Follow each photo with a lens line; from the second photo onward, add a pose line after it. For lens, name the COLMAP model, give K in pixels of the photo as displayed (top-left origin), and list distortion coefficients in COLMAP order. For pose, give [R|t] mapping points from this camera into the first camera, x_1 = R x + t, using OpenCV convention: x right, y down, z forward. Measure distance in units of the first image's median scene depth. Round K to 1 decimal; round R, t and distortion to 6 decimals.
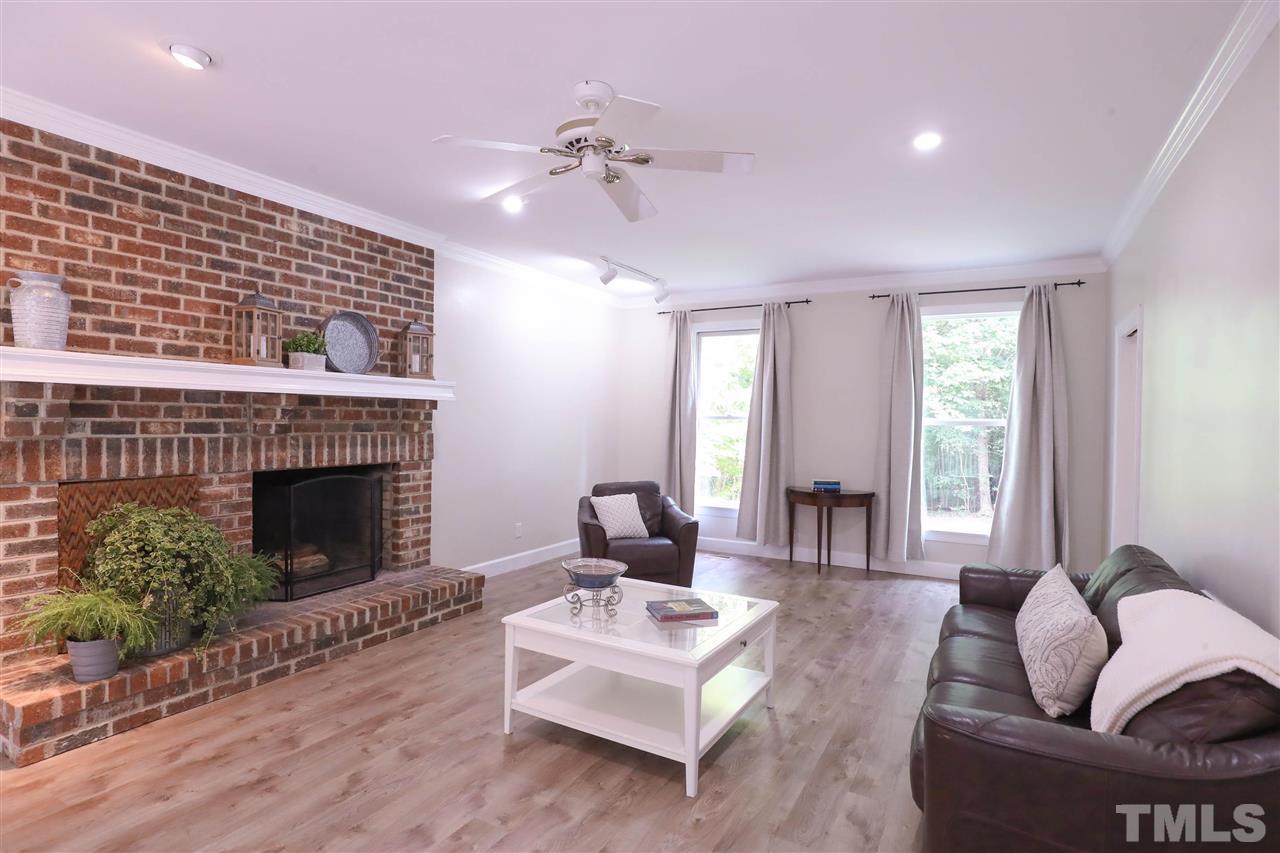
lens RADIAL K [[638.7, 0, 640.4], [0, 638.7, 426.8], [0, 0, 1]] dist [-0.023504, 0.004005]
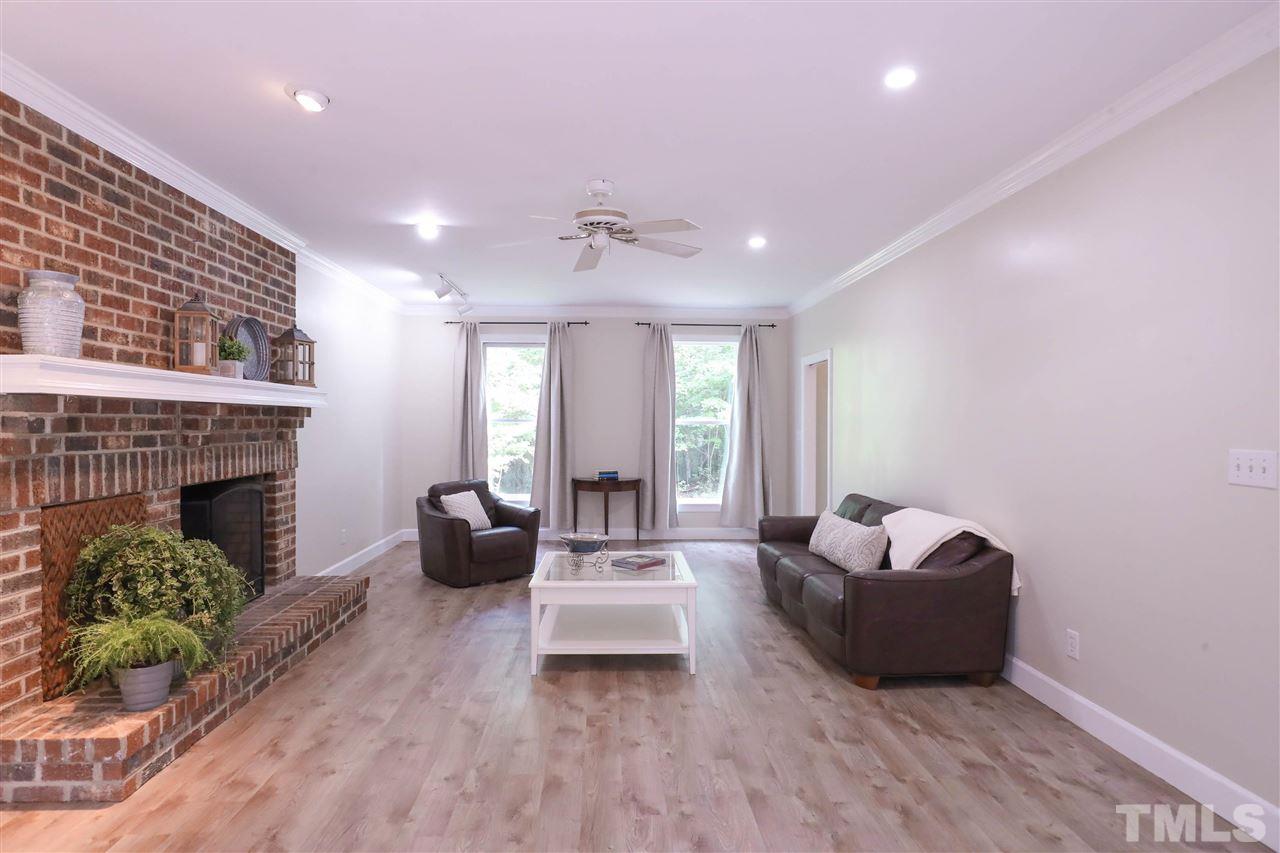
lens RADIAL K [[638.7, 0, 643.3], [0, 638.7, 428.9], [0, 0, 1]] dist [-0.023504, 0.004005]
pose [[0.850960, -0.018919, 0.524889, -0.533996], [0.016744, 0.999820, 0.008891, -0.011564], [-0.524963, 0.001223, 0.851124, -0.153129]]
